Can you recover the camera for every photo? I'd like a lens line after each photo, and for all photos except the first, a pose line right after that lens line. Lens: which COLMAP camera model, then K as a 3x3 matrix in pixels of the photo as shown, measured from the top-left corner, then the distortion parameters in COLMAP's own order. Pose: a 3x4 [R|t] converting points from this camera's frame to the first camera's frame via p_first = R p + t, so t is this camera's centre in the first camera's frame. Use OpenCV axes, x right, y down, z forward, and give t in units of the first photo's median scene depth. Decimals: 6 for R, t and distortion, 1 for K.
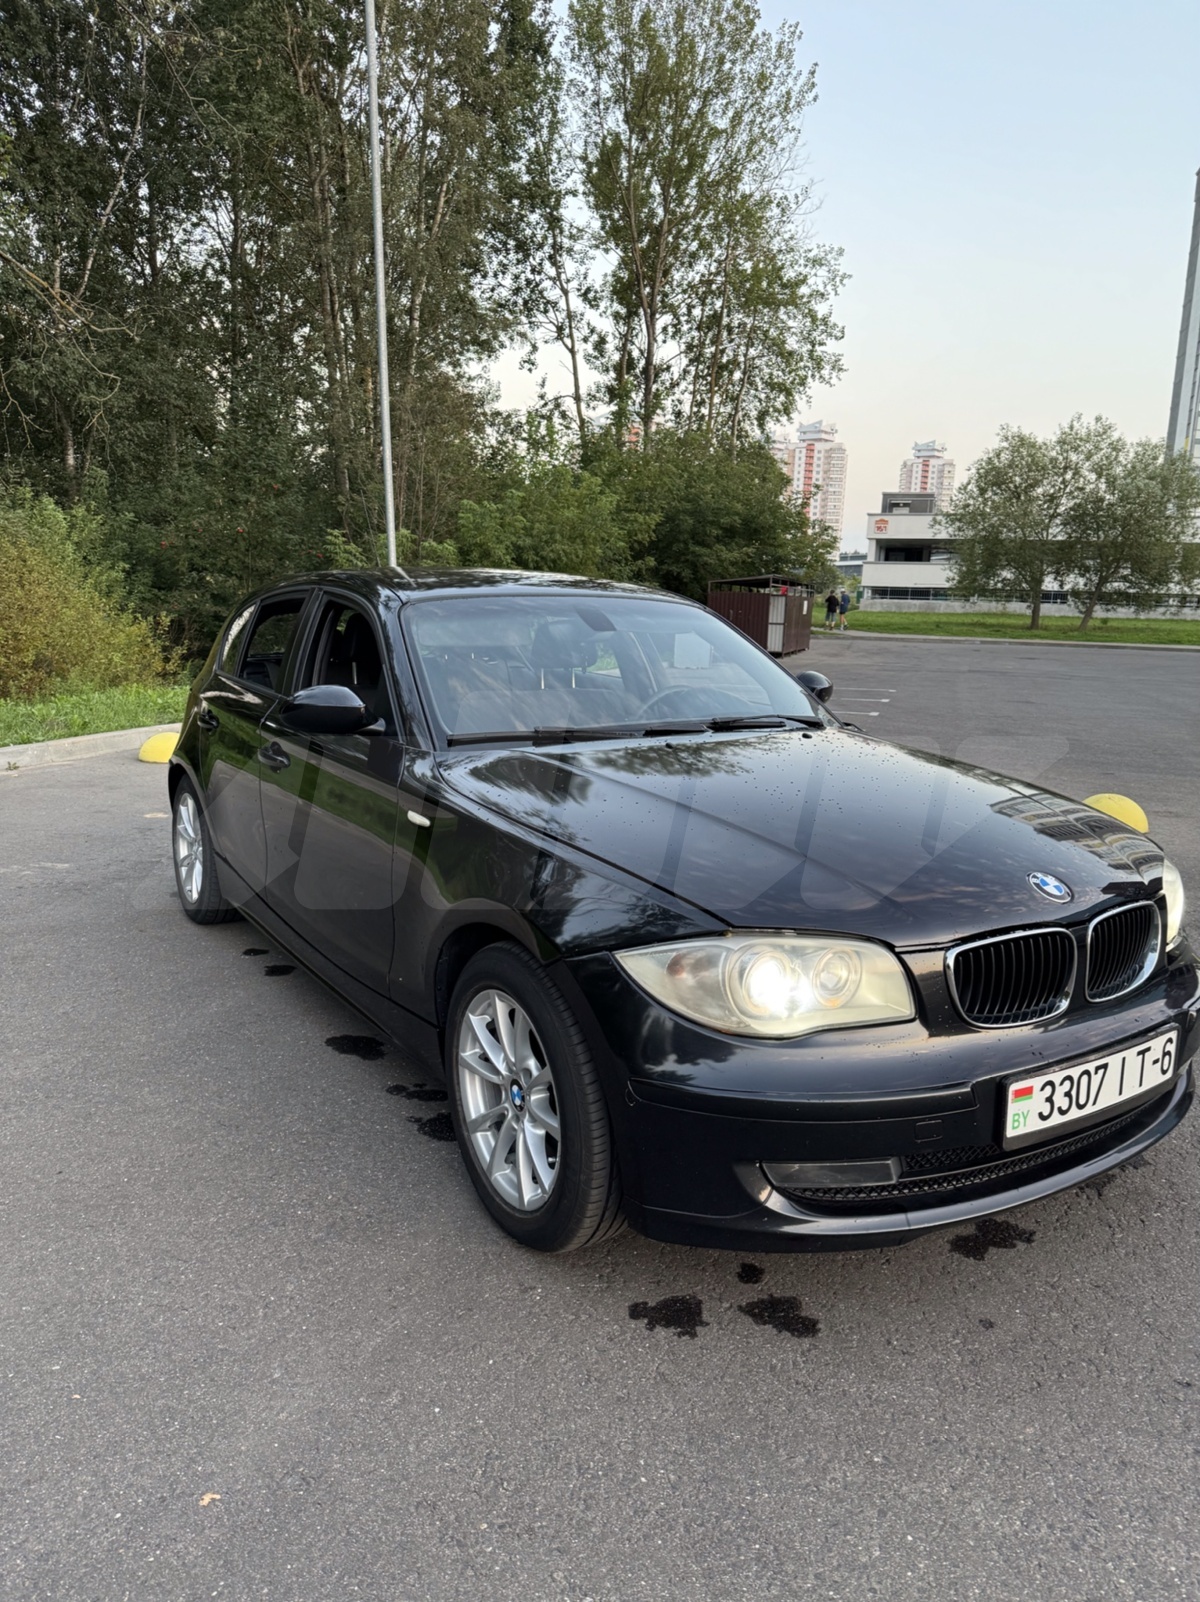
lens RADIAL K [[1119.0, 0, 611.3], [0, 1119.0, 824.6], [0, 0, 1]] dist [0.051805, -0.063078]
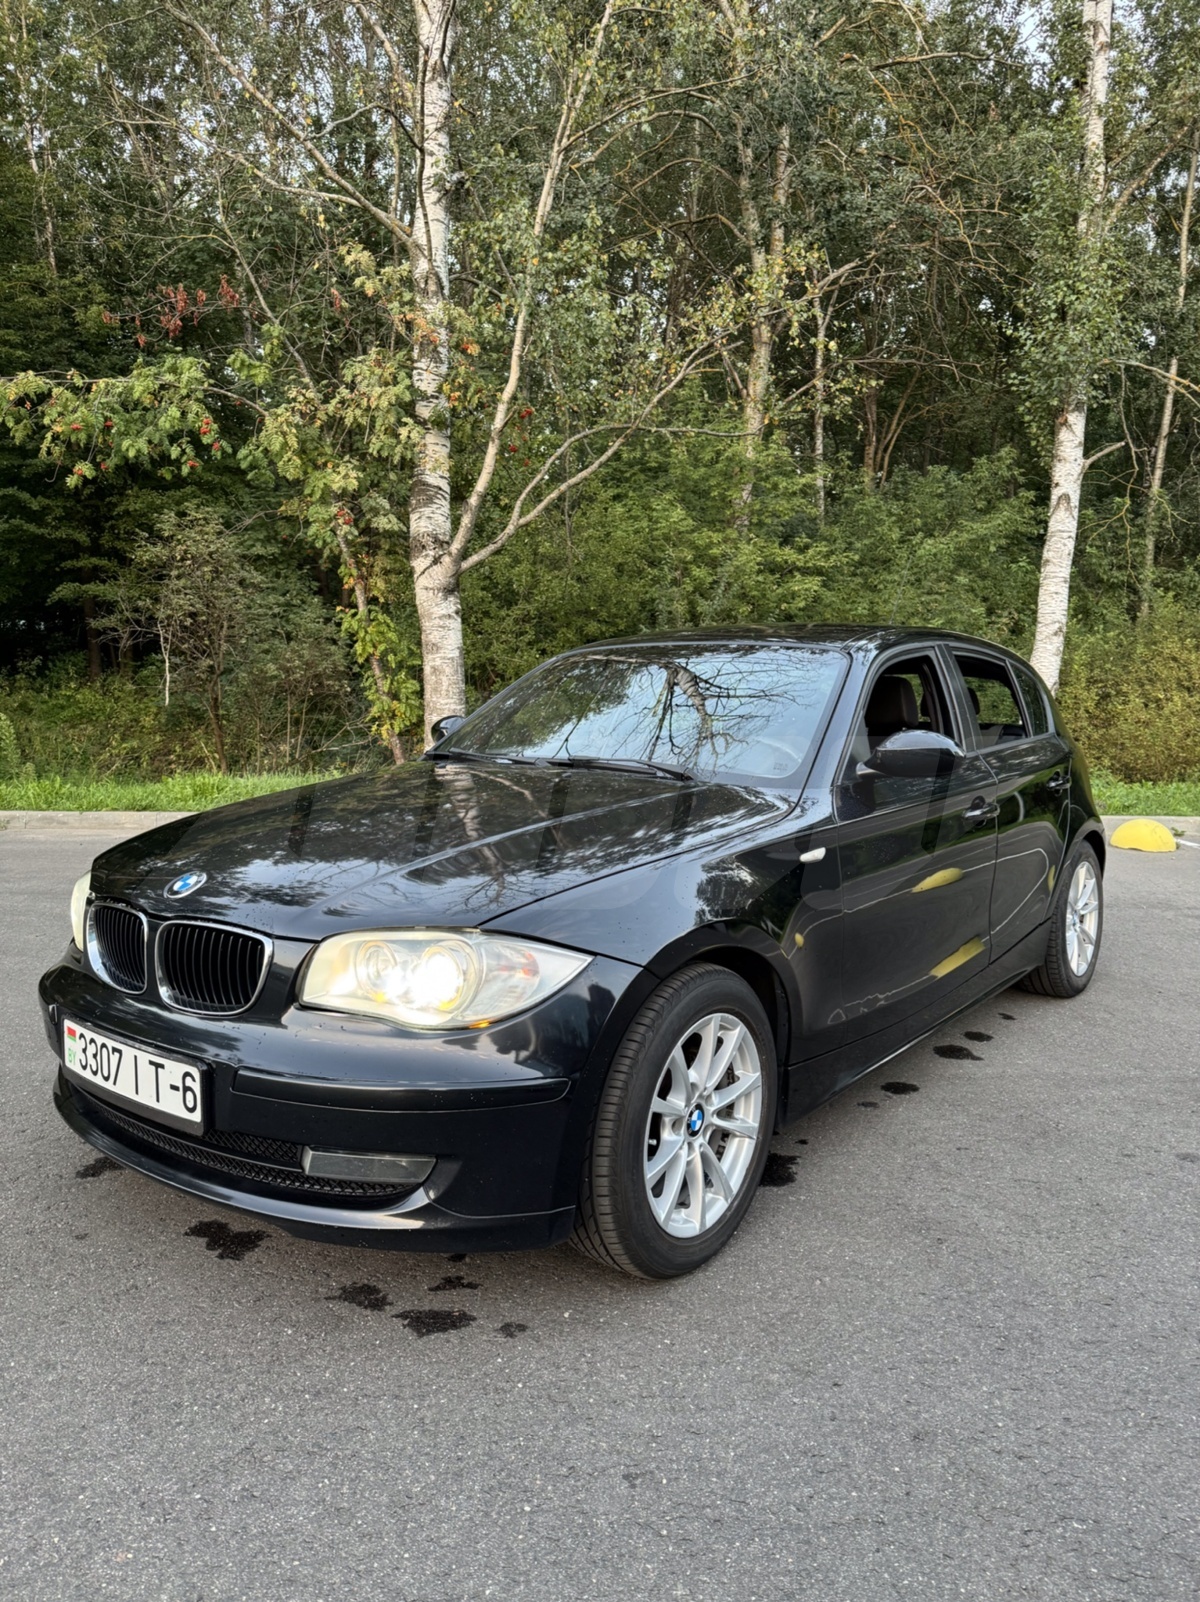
lens RADIAL K [[1119.0, 0, 611.3], [0, 1119.0, 824.6], [0, 0, 1]] dist [0.051805, -0.063078]
pose [[0.322884, 0.101910, -0.940936, 1.502286], [-0.188481, 0.981196, 0.041593, -0.115940], [0.927481, 0.163919, 0.336020, 1.013795]]
